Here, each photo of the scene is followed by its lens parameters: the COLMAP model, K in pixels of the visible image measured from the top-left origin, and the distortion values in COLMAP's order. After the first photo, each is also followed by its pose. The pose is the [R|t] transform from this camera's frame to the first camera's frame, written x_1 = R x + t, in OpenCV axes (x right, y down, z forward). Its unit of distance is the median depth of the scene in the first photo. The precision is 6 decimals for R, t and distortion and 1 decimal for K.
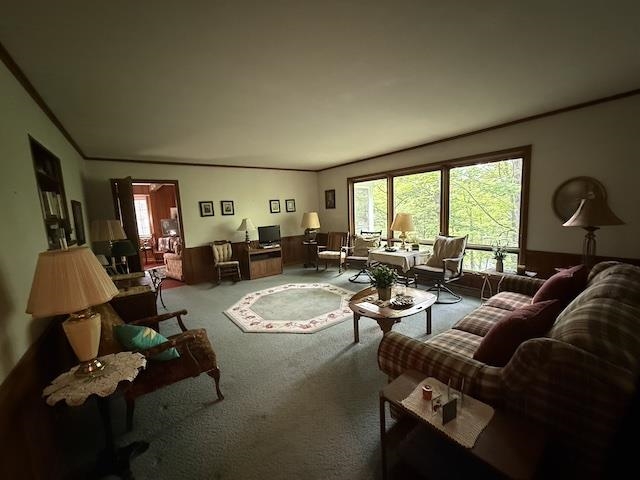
lens RADIAL K [[259.1, 0, 319.4], [0, 259.1, 241.2], [0, 0, 1]] dist [-0.003545, 0.000831]
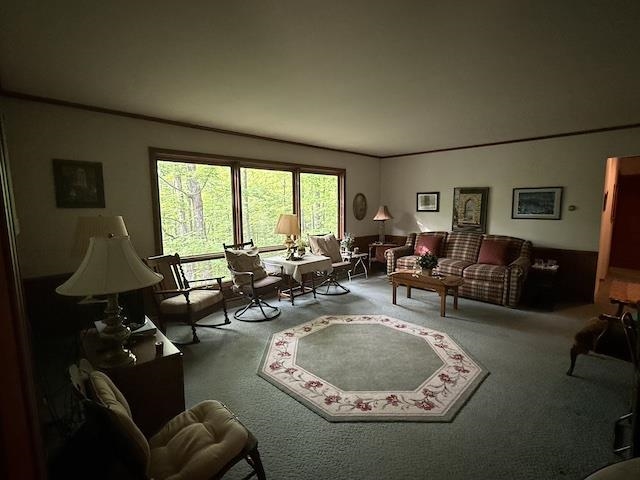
lens RADIAL K [[315.1, 0, 319.3], [0, 315.1, 240.4], [0, 0, 1]] dist [-0.004275, -0.000190]
pose [[-0.153758, -0.069576, 0.985656, -0.756366], [0.136467, 0.986463, 0.090921, -0.108794], [-0.978639, 0.148490, -0.142182, 1.100705]]
